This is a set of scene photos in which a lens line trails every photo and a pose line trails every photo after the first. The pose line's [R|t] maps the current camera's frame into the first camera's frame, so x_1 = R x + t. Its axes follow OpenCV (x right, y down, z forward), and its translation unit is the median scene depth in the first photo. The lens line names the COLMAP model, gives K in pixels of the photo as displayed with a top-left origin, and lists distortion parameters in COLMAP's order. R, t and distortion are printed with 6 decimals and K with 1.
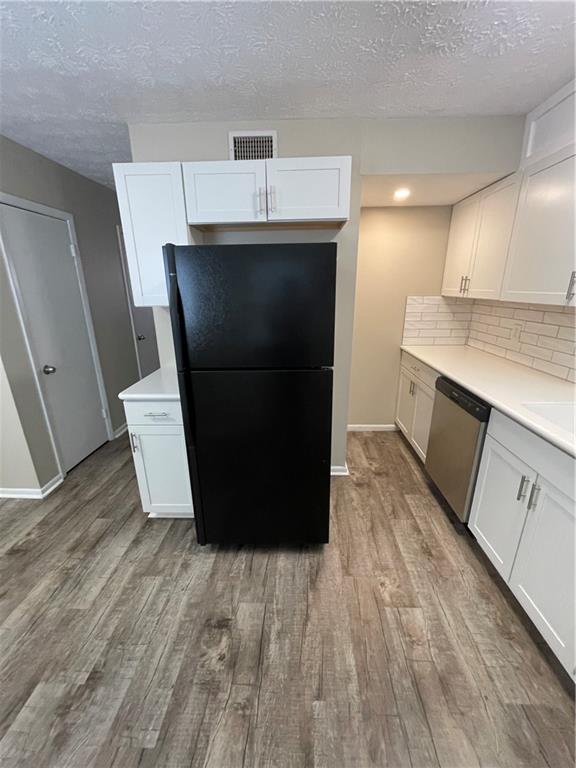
lens RADIAL K [[309.5, 0, 287.2], [0, 309.5, 385.4], [0, 0, 1]] dist [-0.003017, 0.000044]
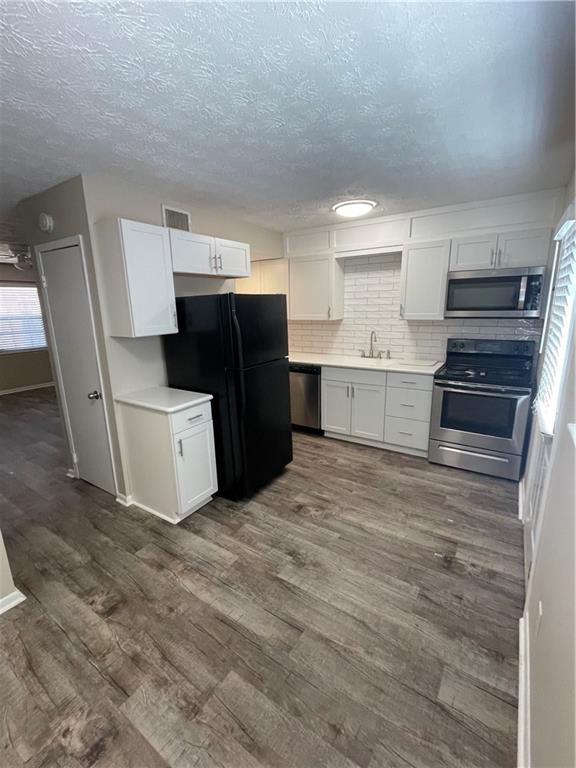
lens RADIAL K [[339.2, 0, 288.0], [0, 339.2, 384.6], [0, 0, 1]] dist [0.001643, 0.000010]
pose [[0.517393, -0.197252, 0.832704, -1.490776], [0.275503, 0.959659, 0.056145, -0.007123], [-0.810187, 0.200364, 0.550865, -0.108621]]
